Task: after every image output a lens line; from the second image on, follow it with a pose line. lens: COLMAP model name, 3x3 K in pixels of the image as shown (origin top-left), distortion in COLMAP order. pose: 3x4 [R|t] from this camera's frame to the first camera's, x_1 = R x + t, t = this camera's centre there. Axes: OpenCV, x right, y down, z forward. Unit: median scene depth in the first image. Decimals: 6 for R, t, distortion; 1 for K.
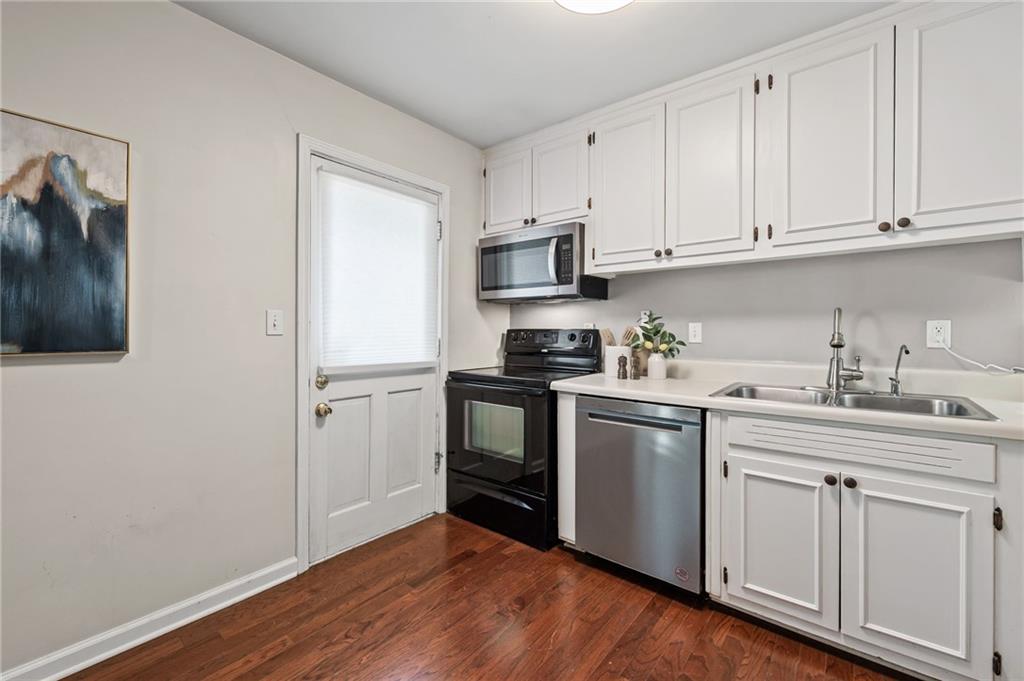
lens RADIAL K [[422.6, 0, 518.6], [0, 422.6, 334.0], [0, 0, 1]] dist [0.000442, 0.000022]
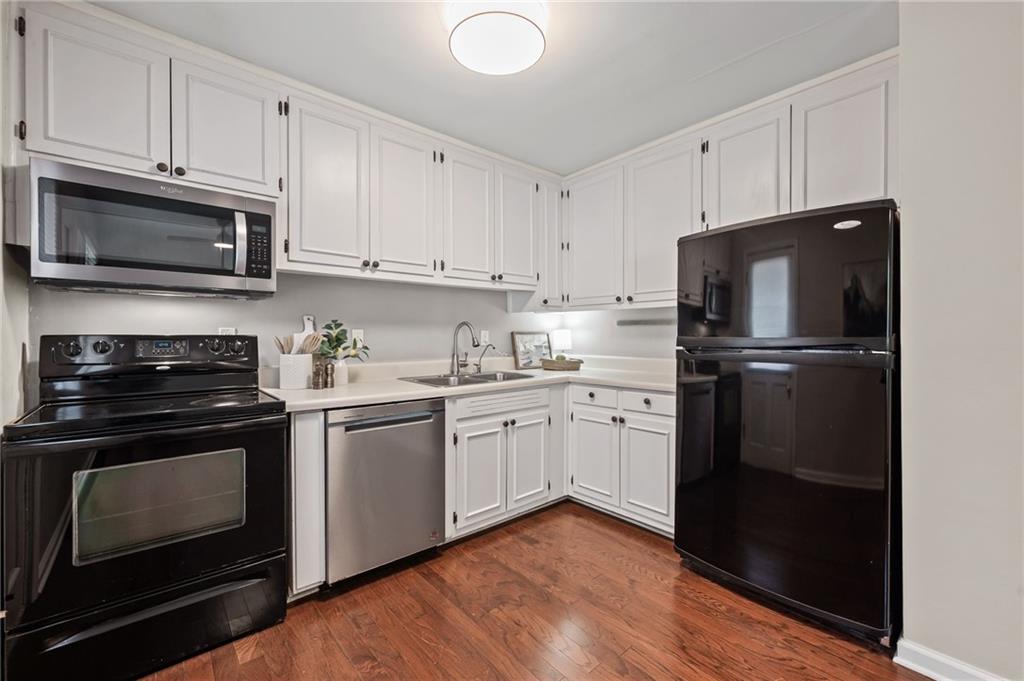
lens RADIAL K [[421.8, 0, 506.4], [0, 421.8, 339.1], [0, 0, 1]] dist [0.000827, -0.000044]
pose [[0.189818, -0.009652, 0.981772, -0.724197], [0.008967, 0.999927, 0.008097, -0.008850], [-0.981778, 0.007267, 0.189891, 0.522915]]
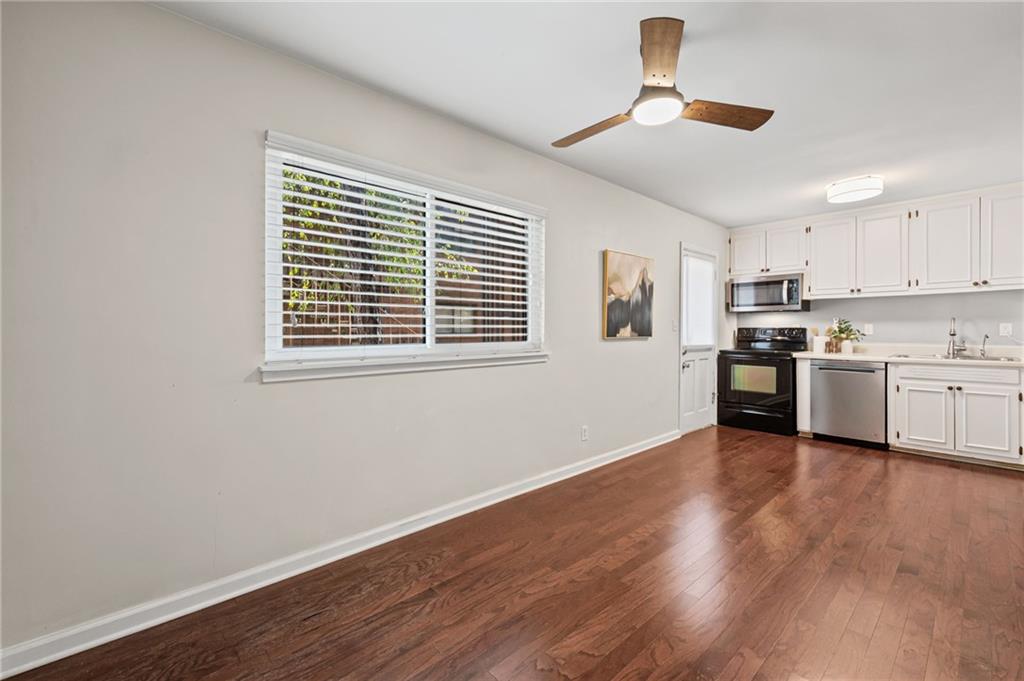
lens RADIAL K [[426.4, 0, 516.0], [0, 426.4, 330.3], [0, 0, 1]] dist [-0.000763, -0.000340]
pose [[0.988325, -0.002322, -0.152341, -1.092856], [0.001660, 0.999989, -0.004474, 0.009276], [0.152350, 0.004169, 0.988318, -1.453552]]
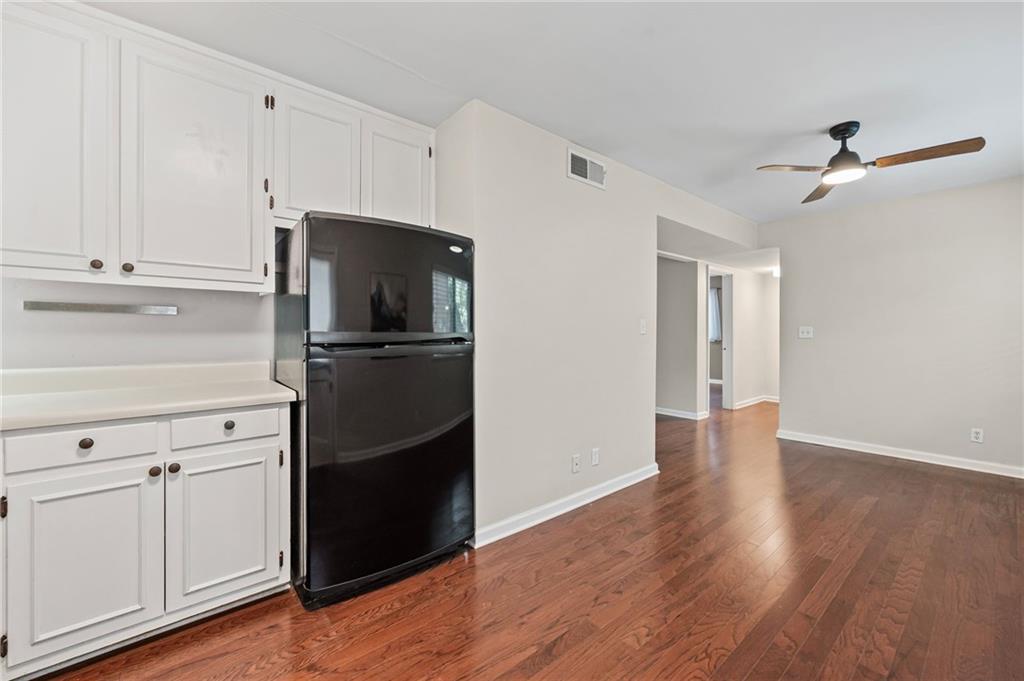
lens RADIAL K [[412.5, 0, 510.9], [0, 412.5, 333.0], [0, 0, 1]] dist [0.001152, 0.000262]
pose [[-0.980432, -0.005044, 0.196796, -0.135216], [-0.003237, 0.999950, 0.009503, -0.008828], [-0.196834, 0.008680, -0.980398, 1.077883]]
